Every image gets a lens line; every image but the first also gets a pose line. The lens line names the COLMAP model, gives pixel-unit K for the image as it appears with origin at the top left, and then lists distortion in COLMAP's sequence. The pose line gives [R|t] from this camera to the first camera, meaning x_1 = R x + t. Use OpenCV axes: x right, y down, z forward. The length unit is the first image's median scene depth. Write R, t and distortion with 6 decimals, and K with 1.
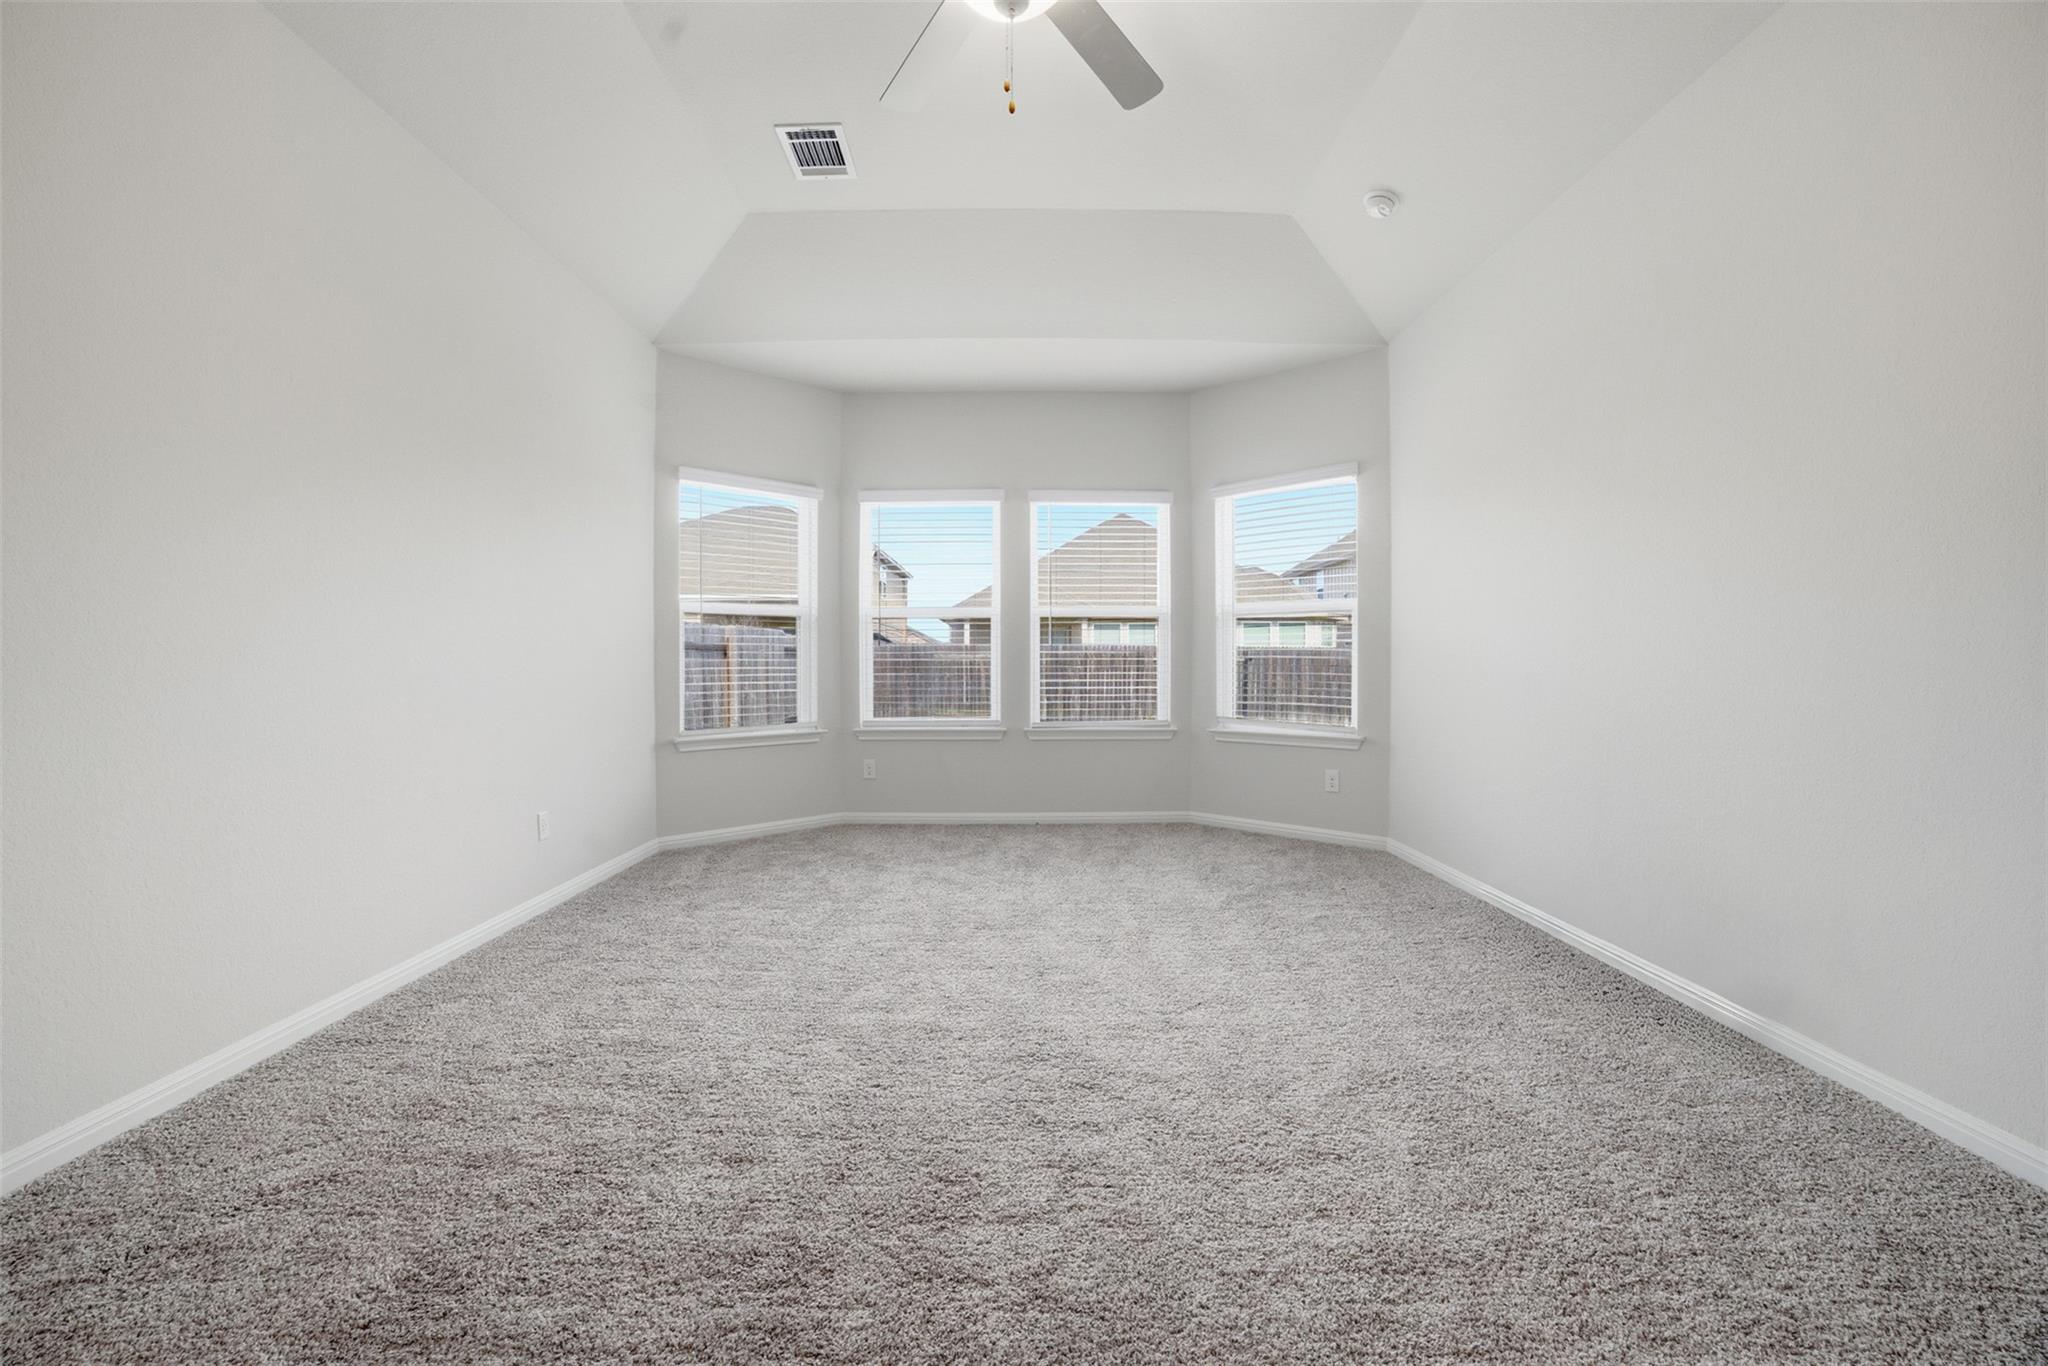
lens RADIAL K [[837.8, 0, 1019.9], [0, 837.8, 677.7], [0, 0, 1]] dist [-0.099642, 0.032059]
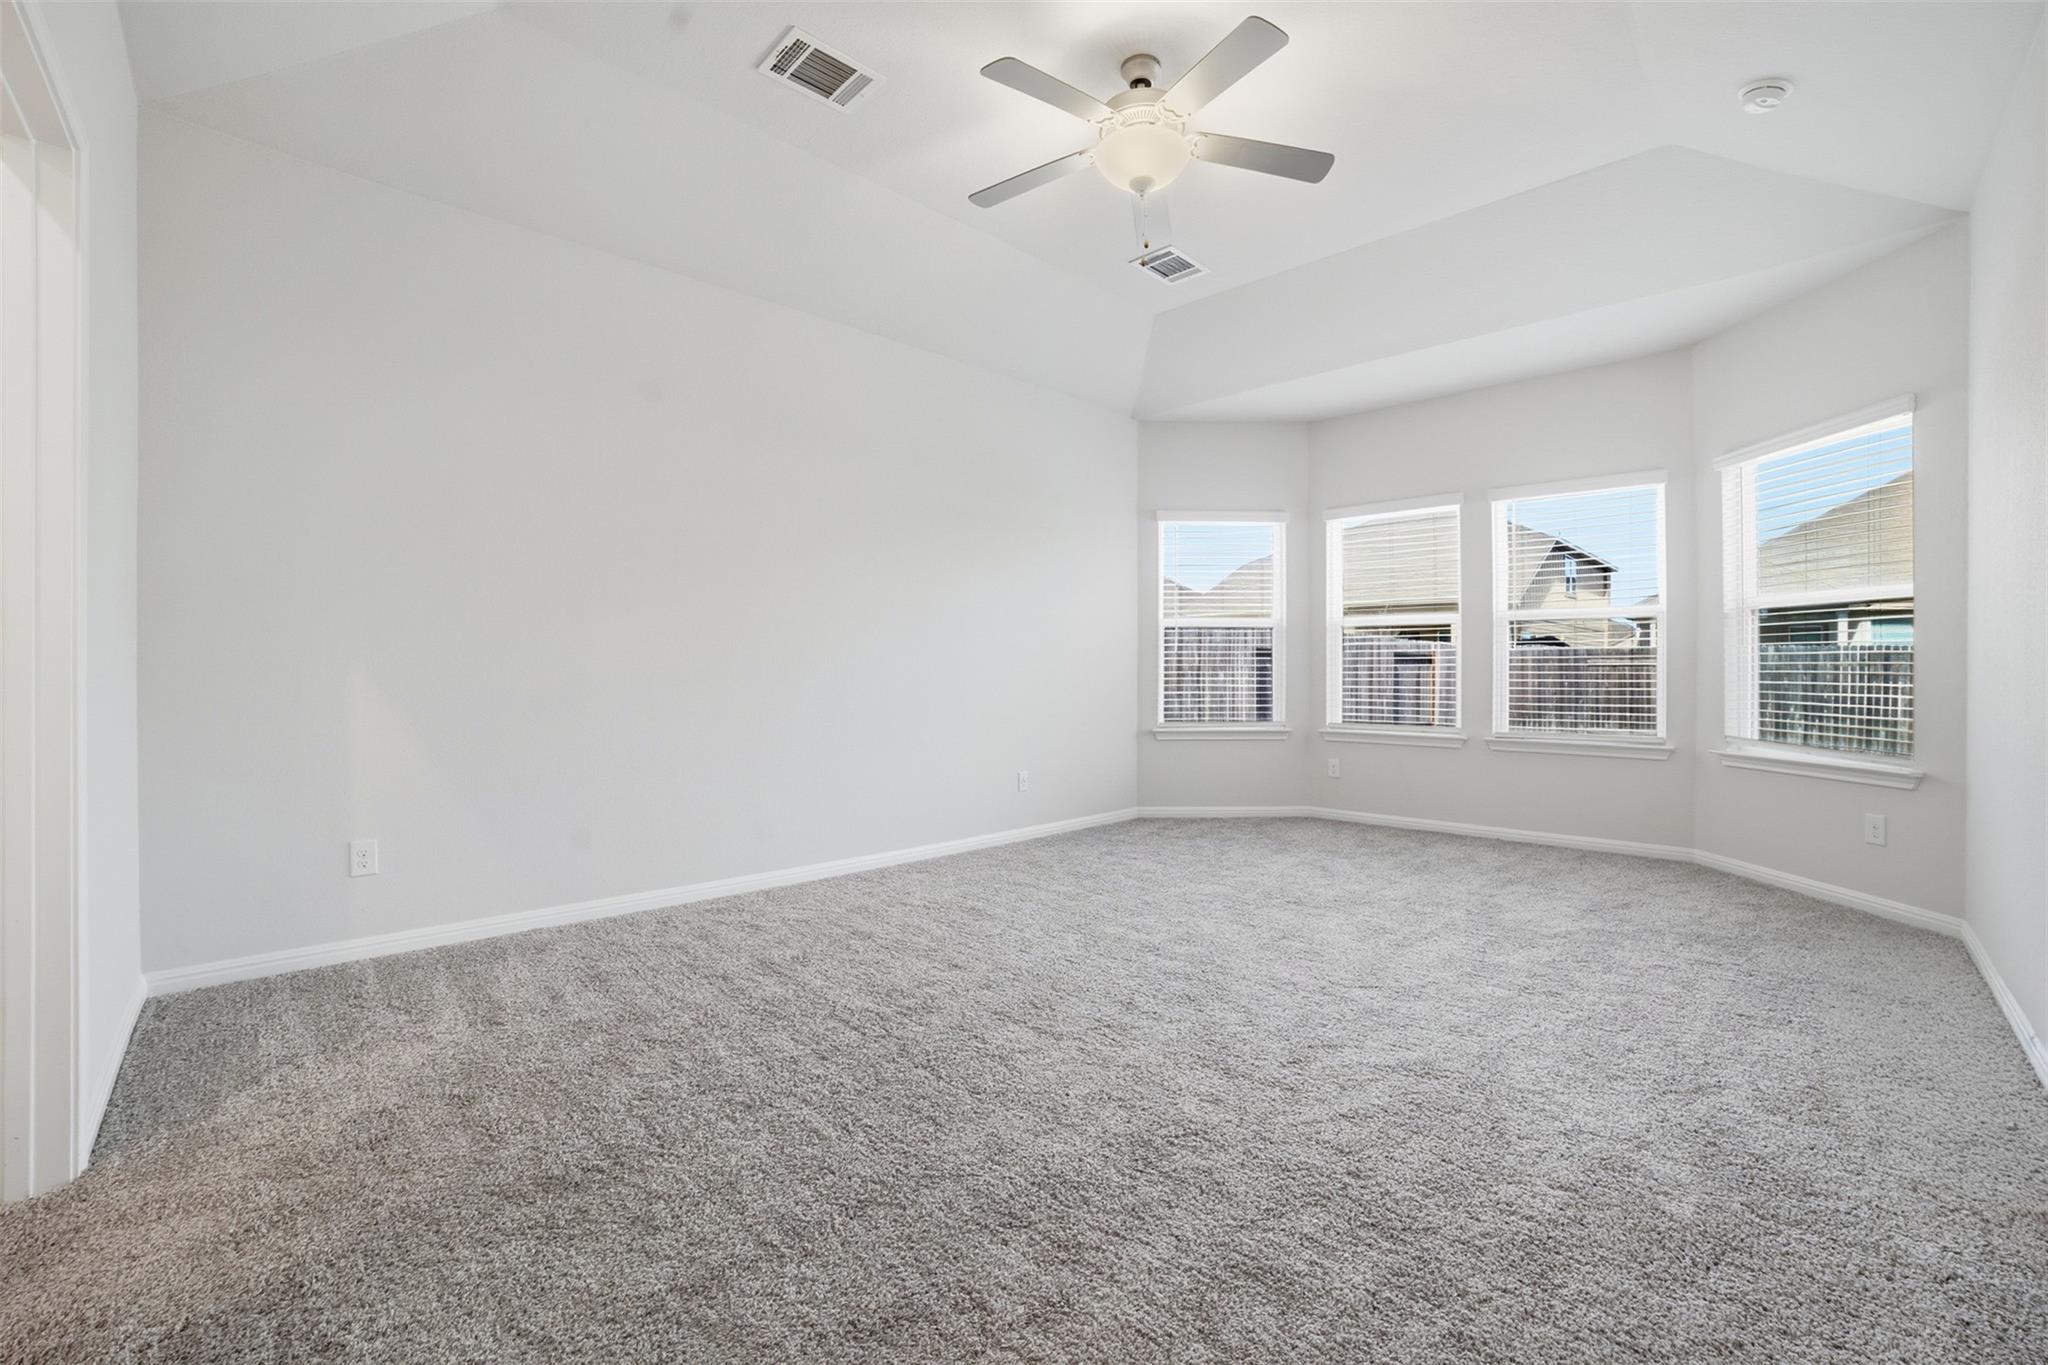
lens RADIAL K [[837.8, 0, 1019.9], [0, 837.8, 677.2], [0, 0, 1]] dist [-0.099642, 0.032059]
pose [[0.706029, 0.009007, -0.708126, 0.327636], [-0.015722, 0.999872, -0.002958, 0.002336], [0.708008, 0.013222, 0.706080, -0.042827]]
